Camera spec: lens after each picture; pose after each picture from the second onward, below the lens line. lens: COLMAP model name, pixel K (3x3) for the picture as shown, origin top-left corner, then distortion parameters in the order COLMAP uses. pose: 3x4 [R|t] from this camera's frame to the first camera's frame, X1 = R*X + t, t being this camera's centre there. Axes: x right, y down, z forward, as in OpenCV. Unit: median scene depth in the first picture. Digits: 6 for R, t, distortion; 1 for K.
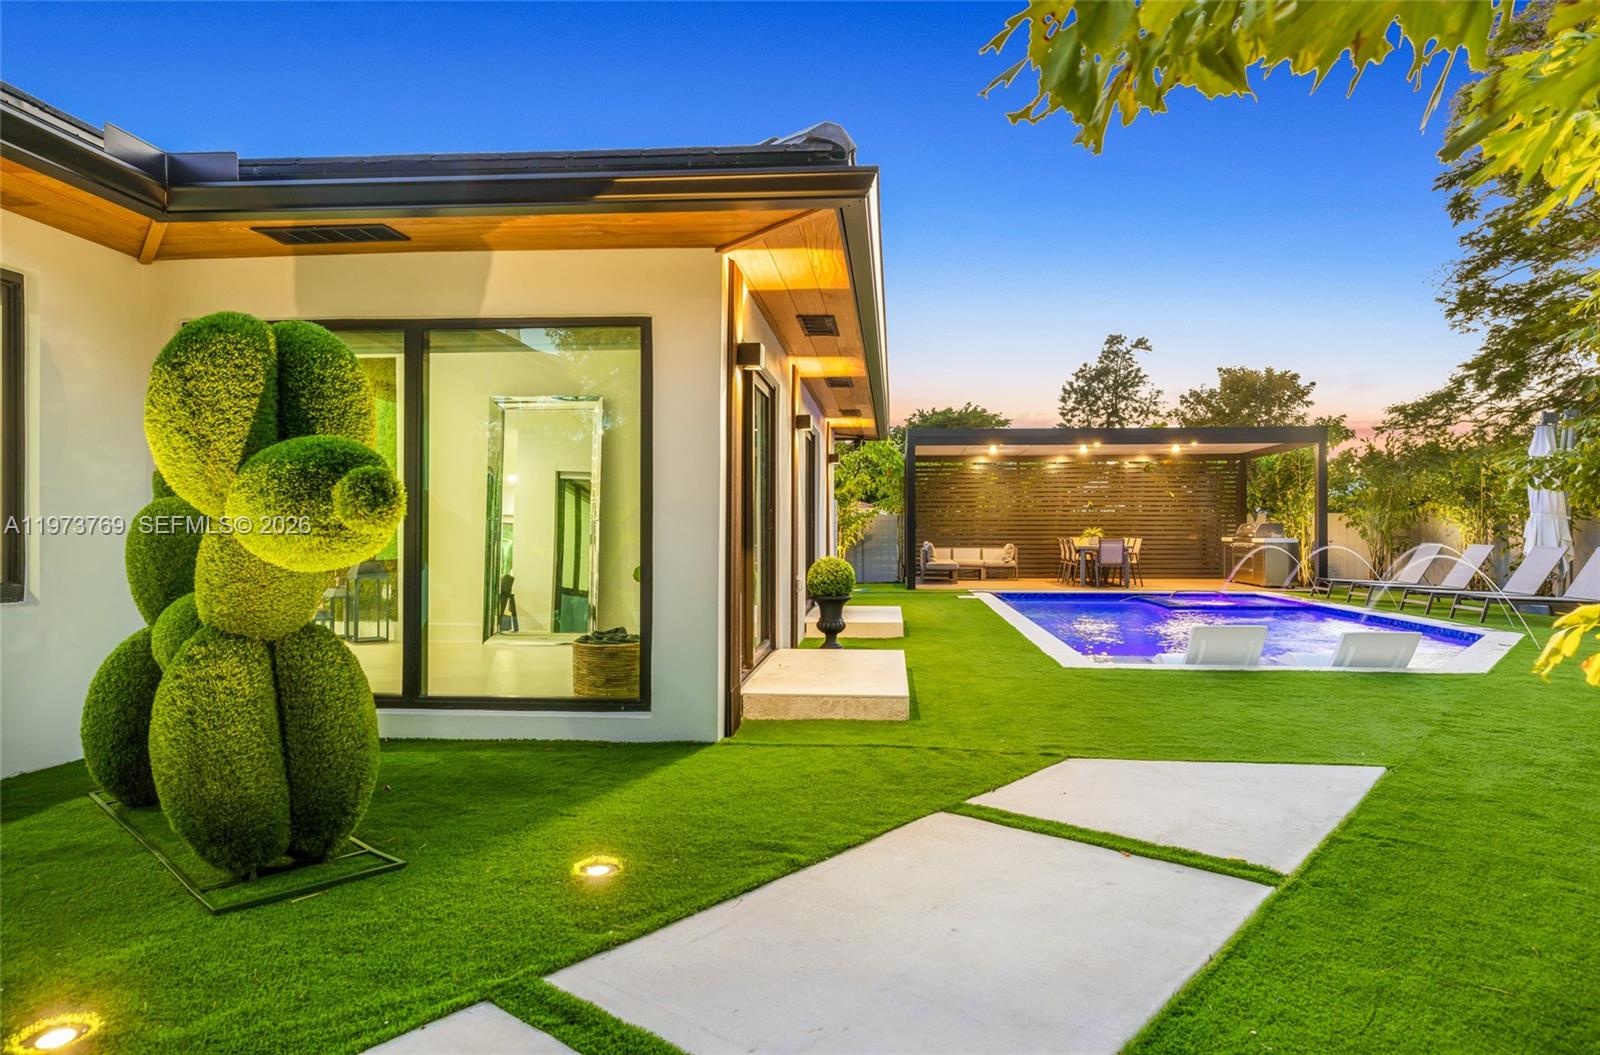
lens RADIAL K [[941.2, 0, 800.0], [0, 941.2, 527.5], [0, 0, 1]] dist [-0.016778, 0.001391]
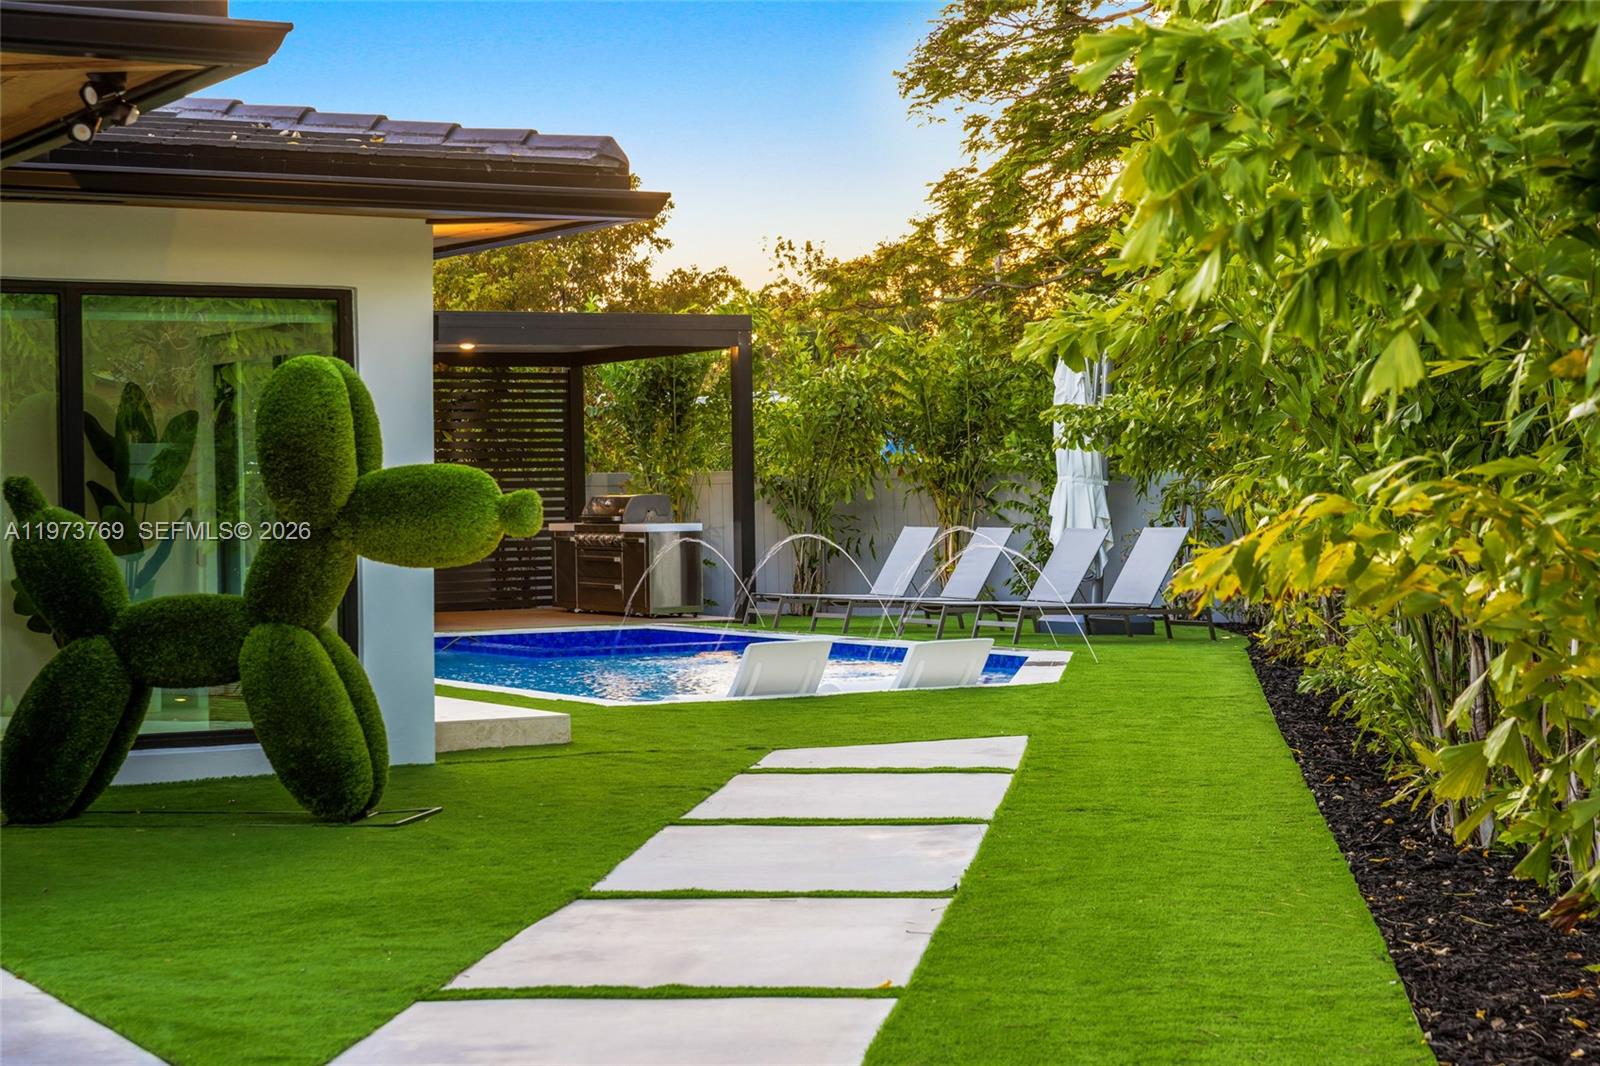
lens RADIAL K [[3006.4, 0, 800.0], [0, 3006.4, 533.0], [0, 0, 1]] dist [-0.475209, 0.030915]
pose [[0.820133, -0.022267, 0.571740, -0.355192], [0.015683, 0.999742, 0.016441, -0.008827], [-0.571959, -0.004517, 0.820270, -0.384754]]
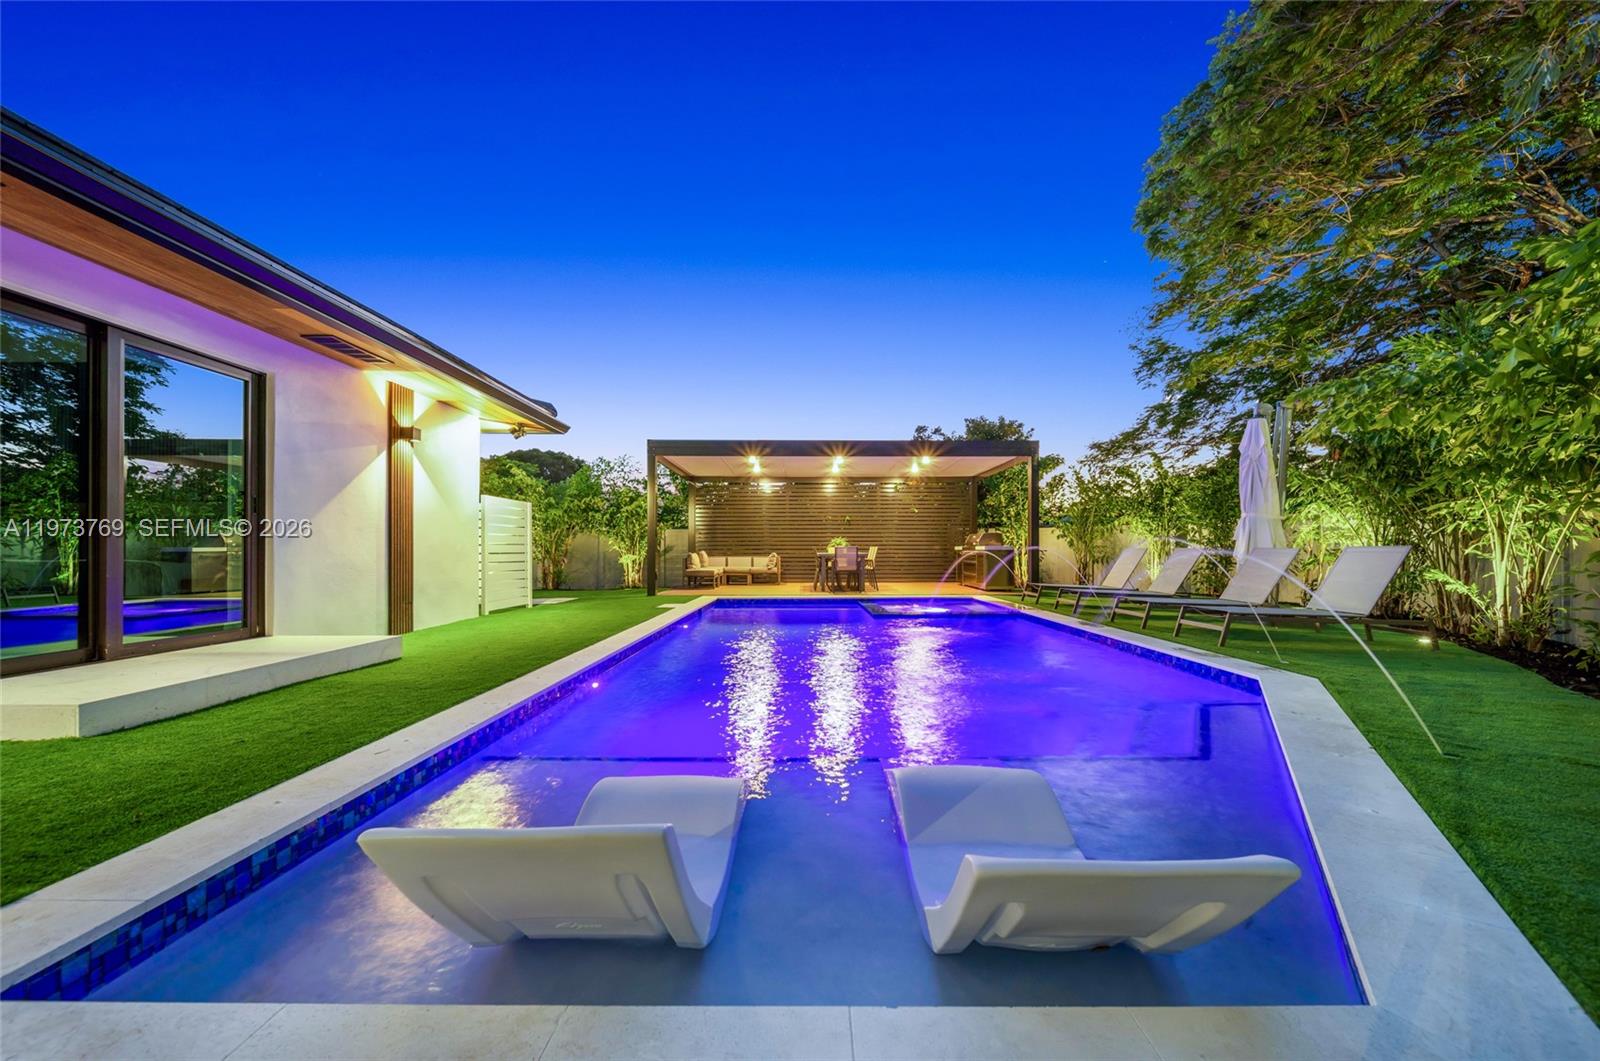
lens RADIAL K [[569.3, 0, 802.4], [0, 569.3, 551.3], [0, 0, 1]] dist [-0.009728, 0.000018]
pose [[0.994695, -0.000823, 0.102863, 0.193217], [0.000288, 0.999986, 0.005210, 0.012542], [-0.102866, -0.005153, 0.994682, 0.324742]]
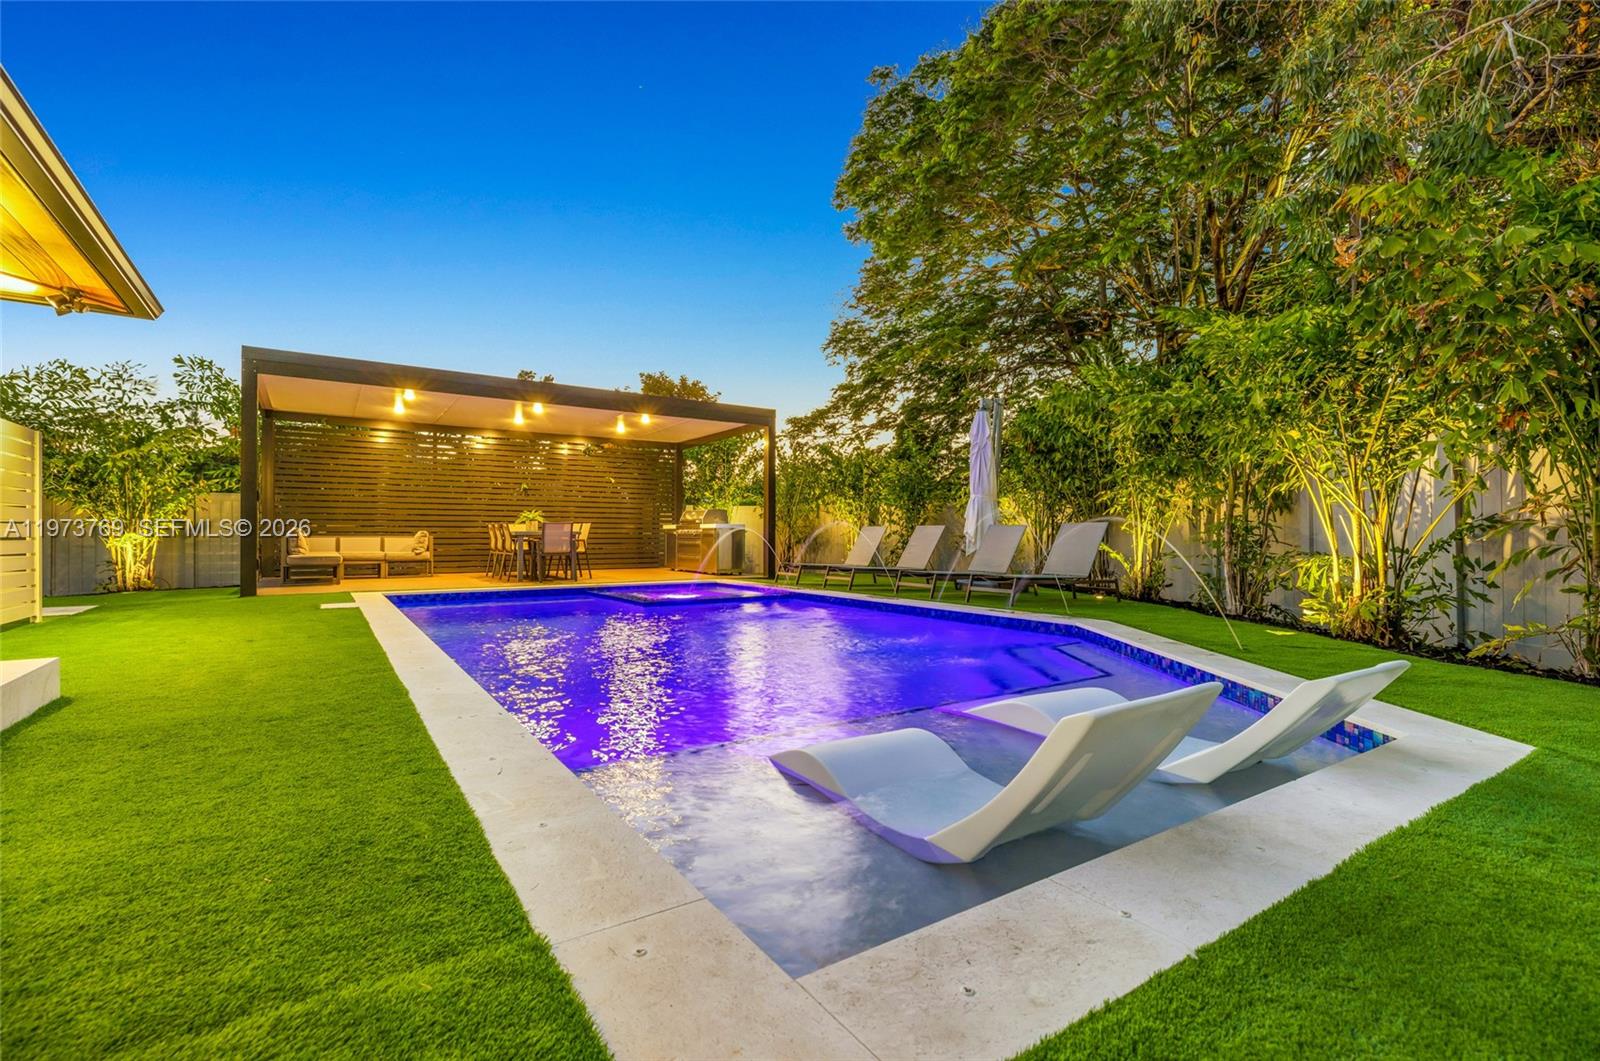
lens RADIAL K [[714.9, 0, 800.0], [0, 714.9, 530.5], [0, 0, 1]] dist [0.001594, 0.000333]
pose [[0.768774, 0.005892, 0.639494, 0.084385], [-0.004095, 0.999982, -0.004291, 0.019016], [-0.639508, 0.000680, 0.768784, 0.342054]]
